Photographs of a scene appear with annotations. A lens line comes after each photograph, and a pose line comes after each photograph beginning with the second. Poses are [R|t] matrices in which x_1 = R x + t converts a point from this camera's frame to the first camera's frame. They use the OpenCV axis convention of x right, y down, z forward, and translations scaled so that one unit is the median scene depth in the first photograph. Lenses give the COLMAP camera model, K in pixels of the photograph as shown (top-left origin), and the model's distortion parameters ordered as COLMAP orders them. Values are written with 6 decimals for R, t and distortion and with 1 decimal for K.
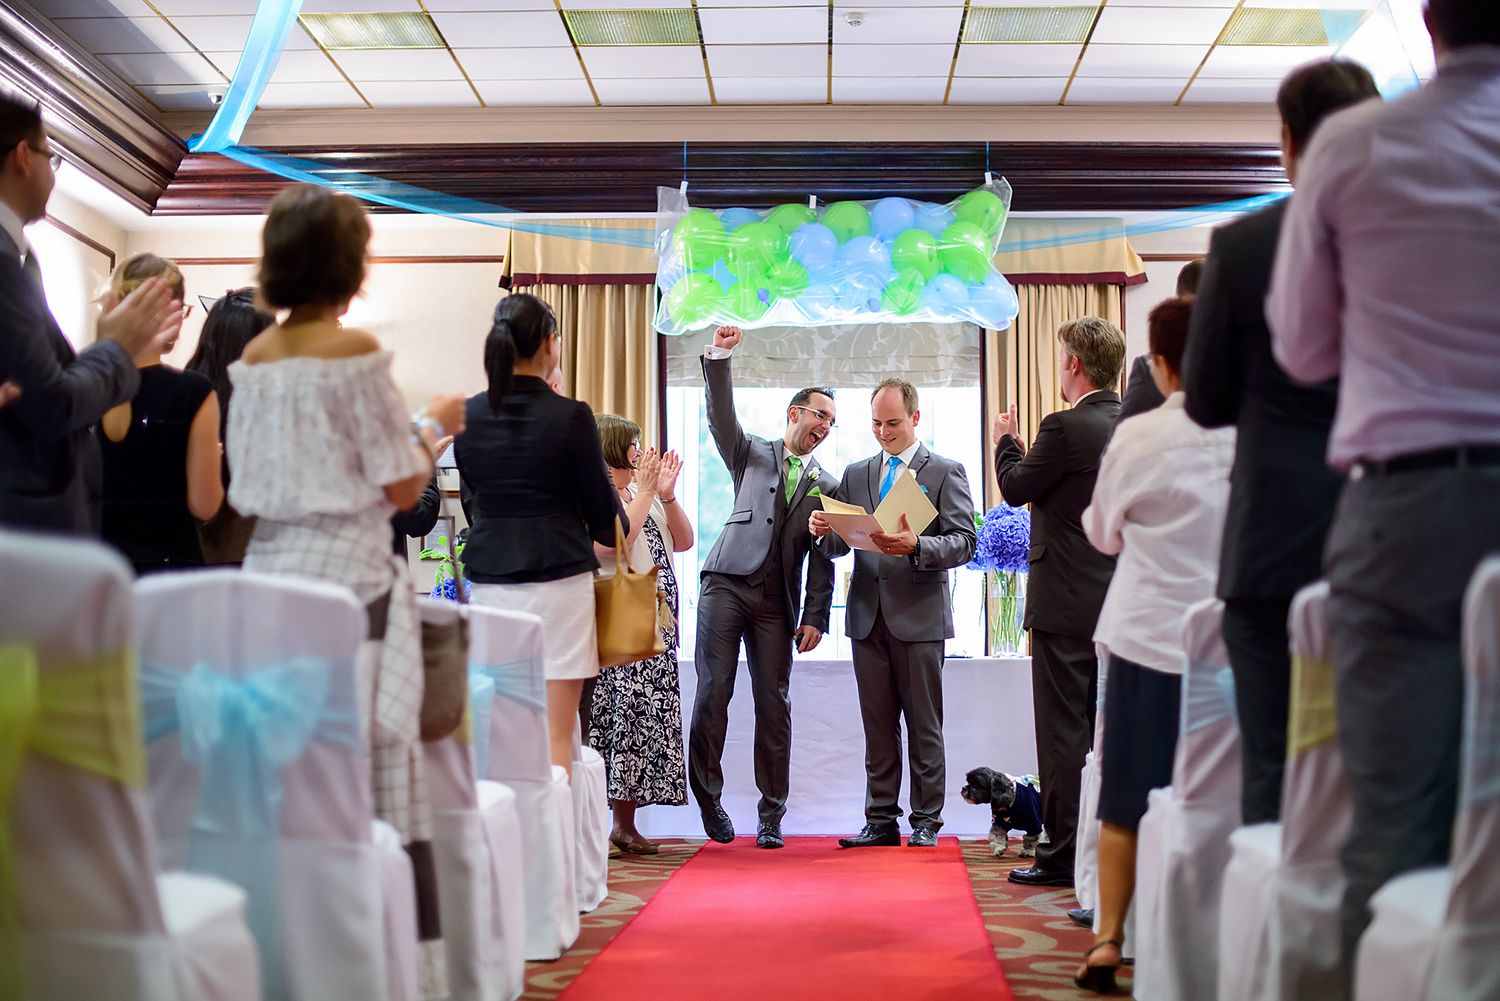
lens RADIAL K [[2170.9, 0, 750.0], [0, 2170.9, 500.5], [0, 0, 1]] dist [-0.015960, -0.006675]
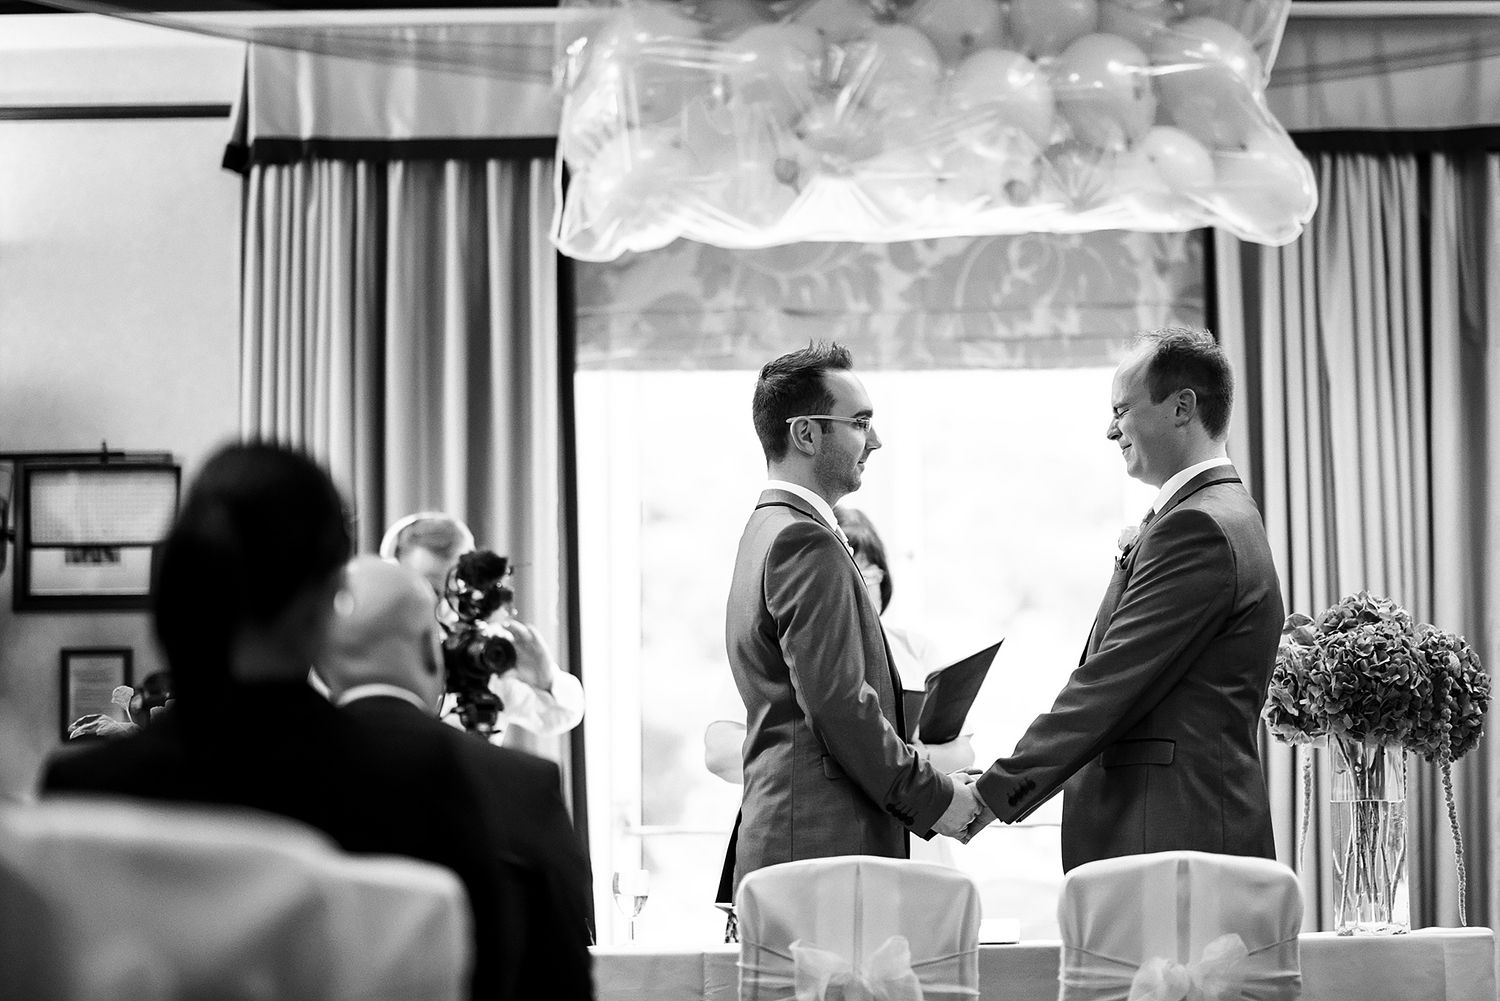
lens RADIAL K [[3690.2, 0, 750.0], [0, 3690.2, 500.5], [0, 0, 1]] dist [0.052972, -0.027886]
pose [[0.998699, -0.011499, 0.049680, -0.042433], [0.013369, 0.999209, -0.037459, 0.007235], [-0.049210, 0.038075, 0.998062, 0.191870]]
